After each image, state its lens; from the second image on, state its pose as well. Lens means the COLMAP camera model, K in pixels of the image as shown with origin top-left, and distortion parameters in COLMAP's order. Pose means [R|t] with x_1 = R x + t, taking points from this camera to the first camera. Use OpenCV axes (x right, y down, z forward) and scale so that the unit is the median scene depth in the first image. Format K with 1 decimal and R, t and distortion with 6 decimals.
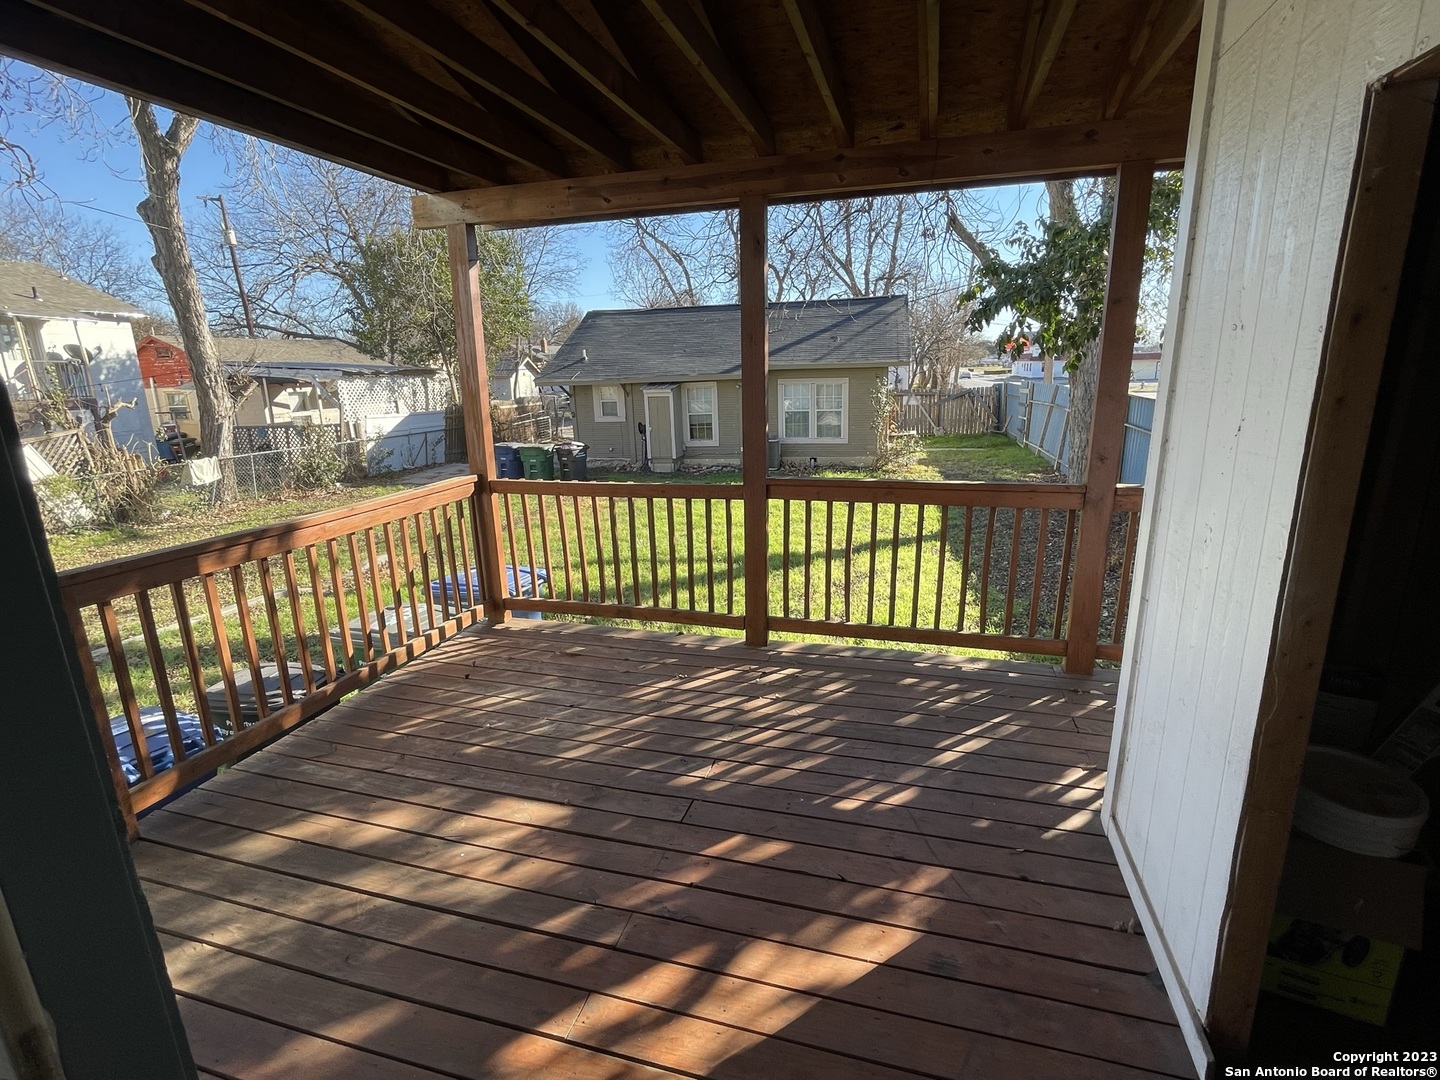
lens RADIAL K [[694.1, 0, 720.0], [0, 694.1, 540.0], [0, 0, 1]] dist [-0.001202, -0.000094]
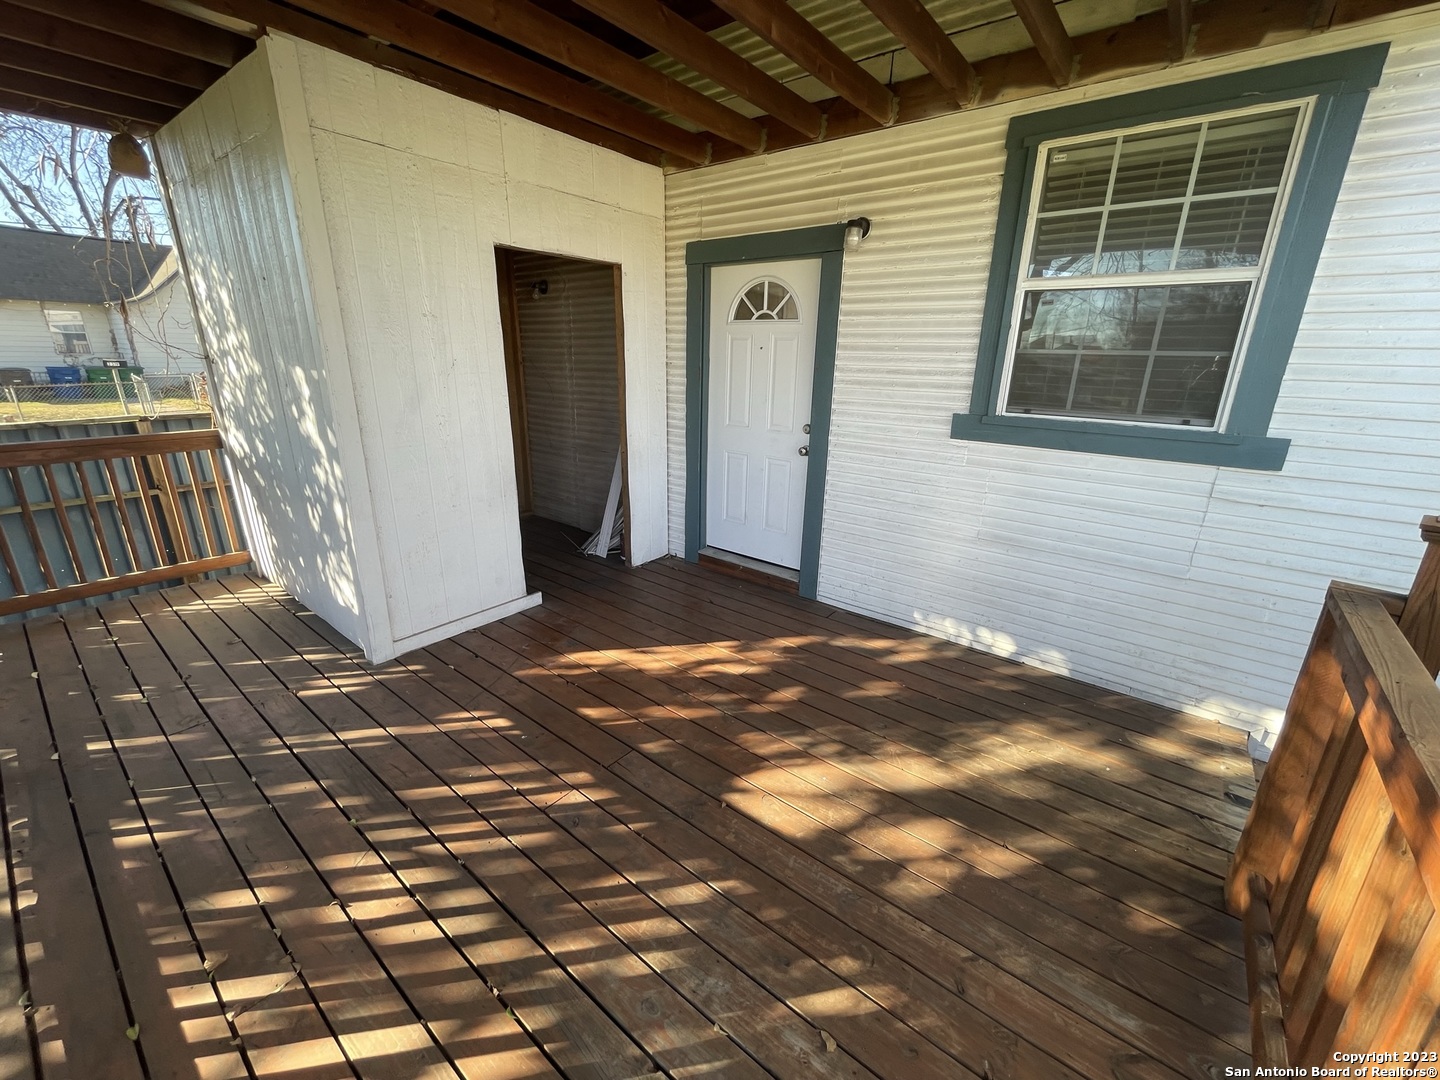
lens RADIAL K [[587.9, 0, 720.0], [0, 587.9, 540.0], [0, 0, 1]] dist [-0.004787, -0.000013]
pose [[-0.925963, -0.110649, 0.361038, -0.414518], [0.095301, 0.856679, 0.506970, -0.291241], [-0.365390, 0.503843, -0.782708, 1.306790]]
